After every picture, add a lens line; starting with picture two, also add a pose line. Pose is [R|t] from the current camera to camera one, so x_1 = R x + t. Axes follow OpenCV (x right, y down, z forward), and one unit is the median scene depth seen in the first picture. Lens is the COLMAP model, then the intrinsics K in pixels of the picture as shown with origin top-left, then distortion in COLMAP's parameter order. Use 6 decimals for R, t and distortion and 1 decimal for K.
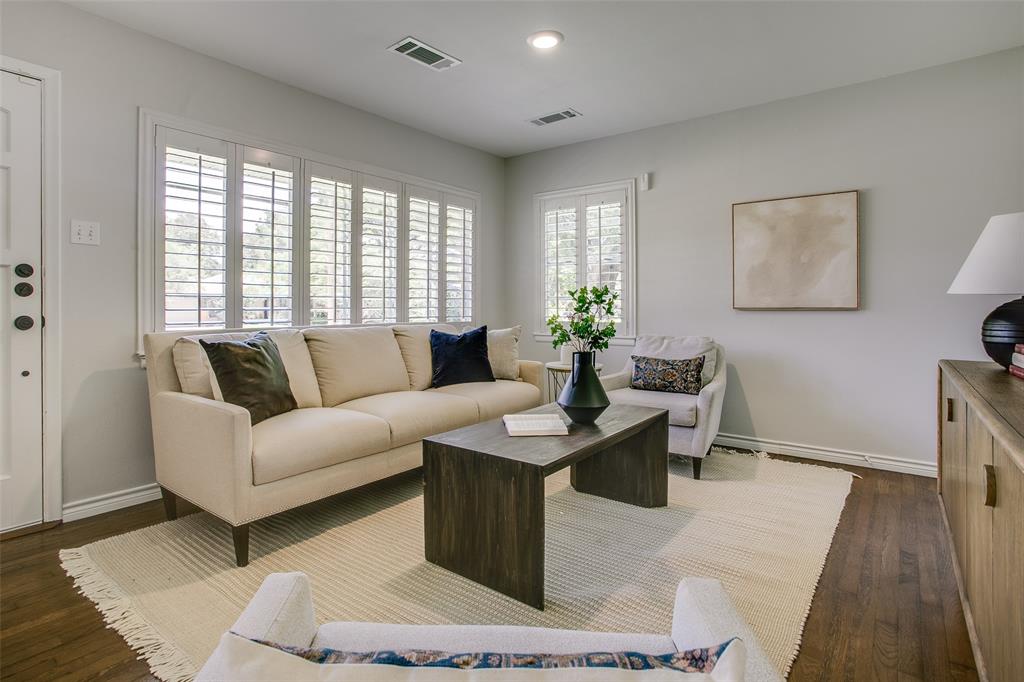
lens RADIAL K [[528.7, 0, 495.8], [0, 528.7, 314.9], [0, 0, 1]] dist [-0.062455, 0.029107]
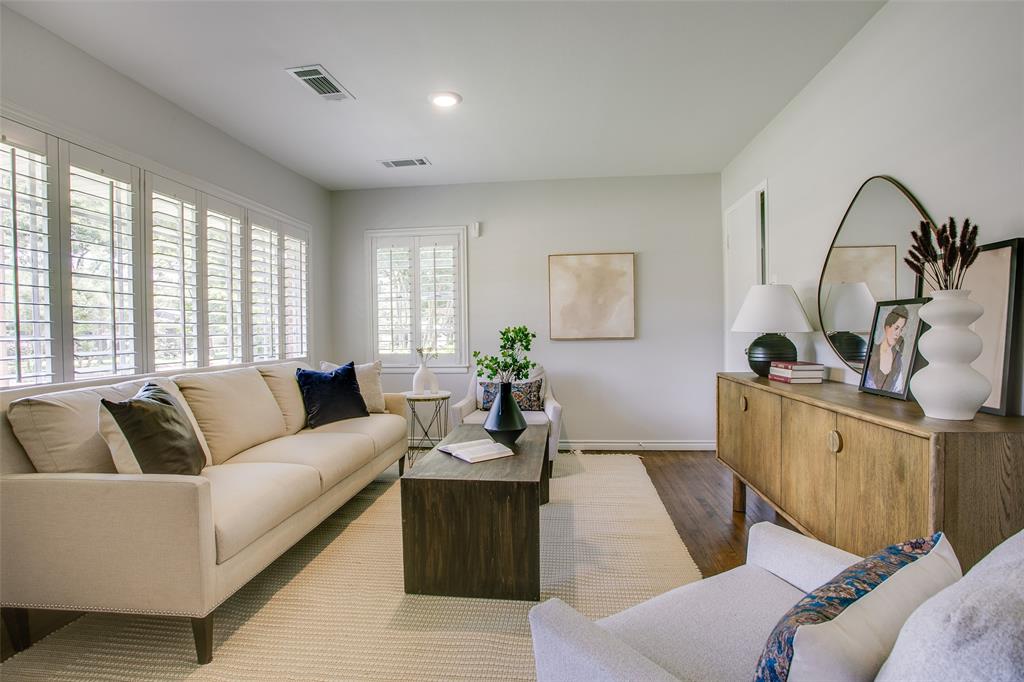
lens RADIAL K [[498.9, 0, 520.8], [0, 498.9, 346.9], [0, 0, 1]] dist [-0.080833, 0.033103]
pose [[0.841450, -0.028665, 0.539574, -0.318592], [0.021477, 0.999577, 0.019610, -0.023976], [-0.539908, -0.004912, 0.841710, 0.044885]]
